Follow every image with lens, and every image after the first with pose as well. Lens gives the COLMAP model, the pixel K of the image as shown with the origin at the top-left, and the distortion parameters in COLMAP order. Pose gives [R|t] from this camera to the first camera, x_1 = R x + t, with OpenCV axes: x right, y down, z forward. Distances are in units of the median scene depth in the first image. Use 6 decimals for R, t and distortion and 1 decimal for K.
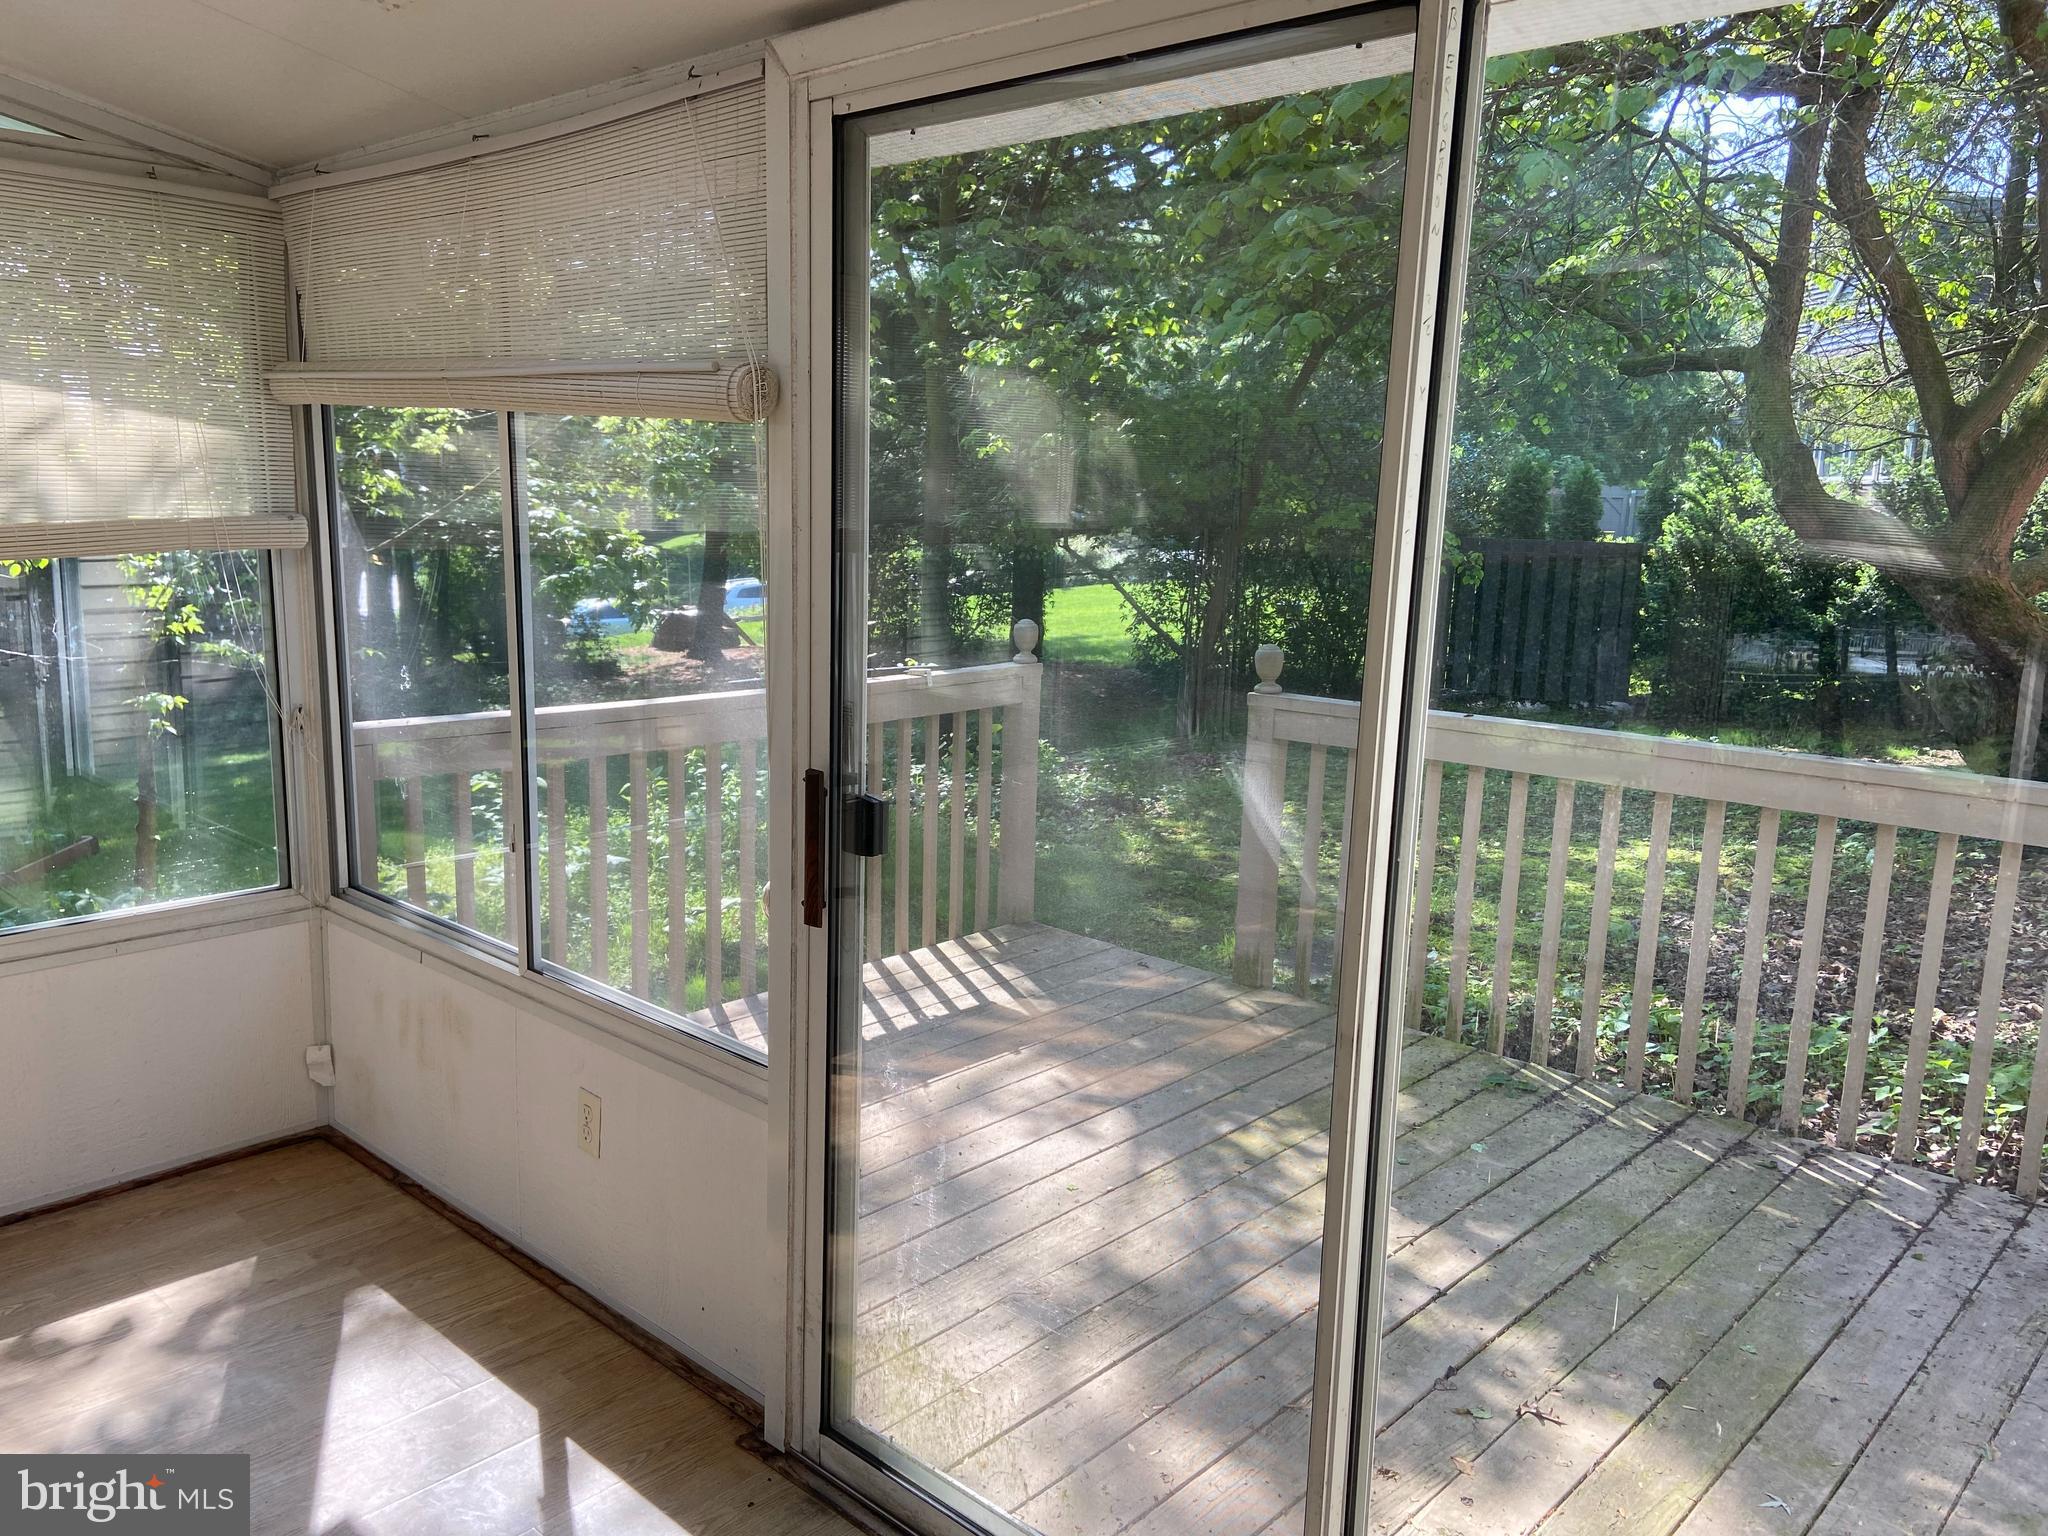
lens RADIAL K [[1528.7, 0, 1010.3], [0, 1528.7, 776.9], [0, 0, 1]] dist [0.119573, -0.148813]
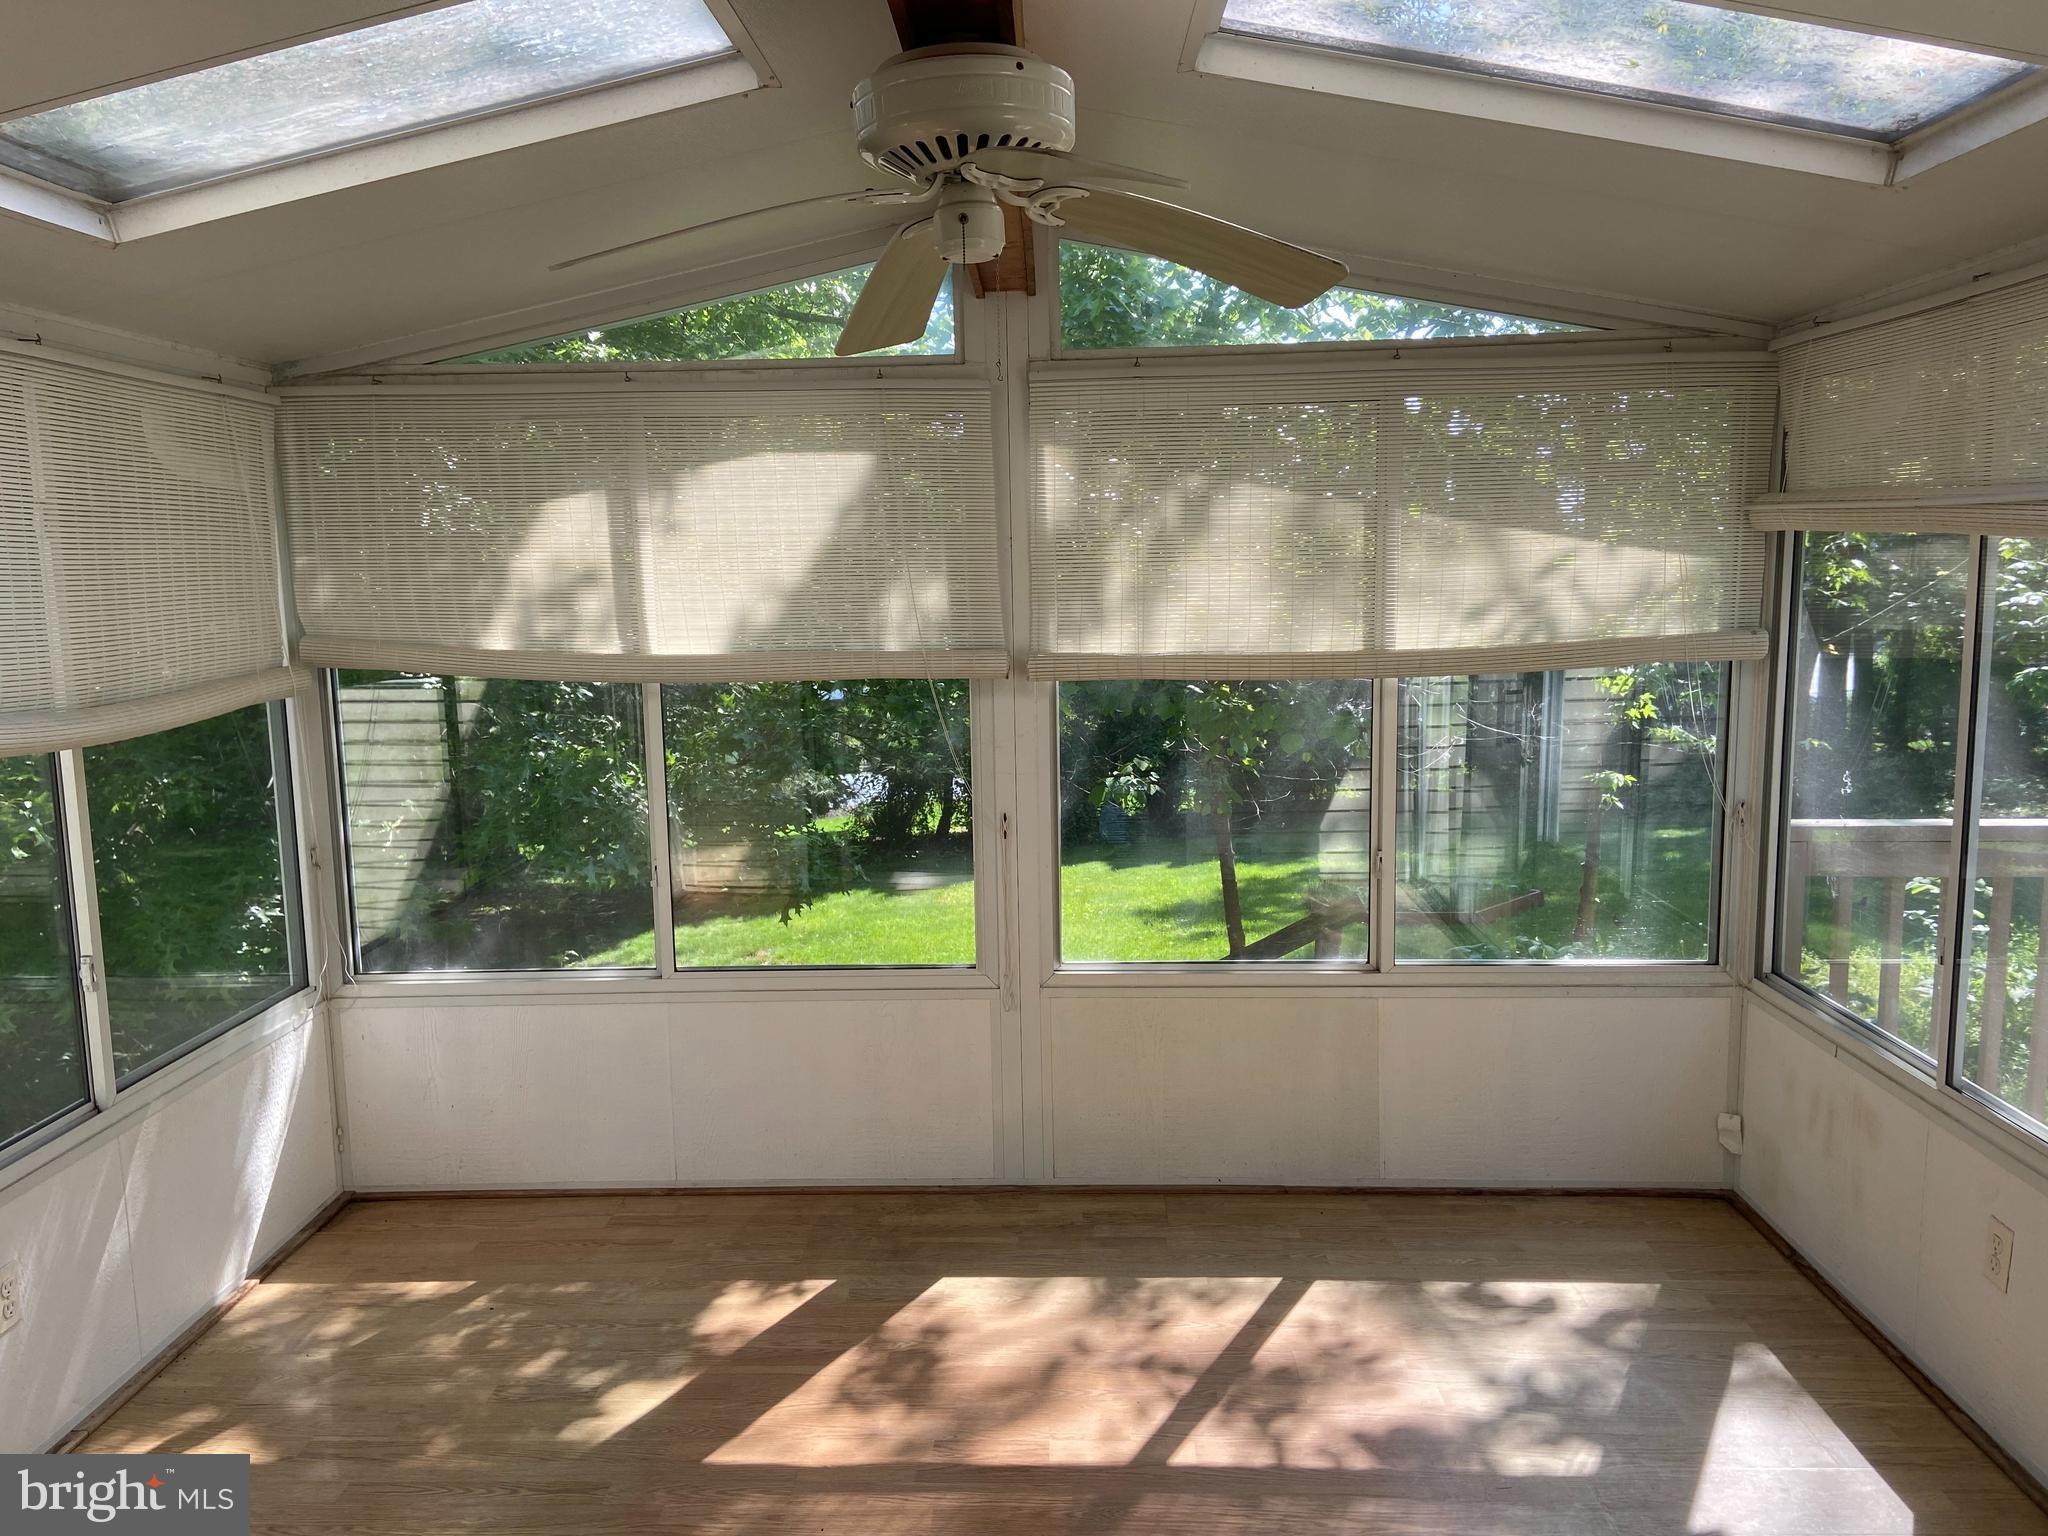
lens RADIAL K [[1528.7, 0, 1010.3], [0, 1528.7, 776.9], [0, 0, 1]] dist [0.119573, -0.148813]
pose [[0.647233, 0.065779, -0.759449, 0.041135], [-0.103612, 0.994615, -0.002155, -0.006542], [0.755218, 0.080083, 0.650563, -0.103044]]
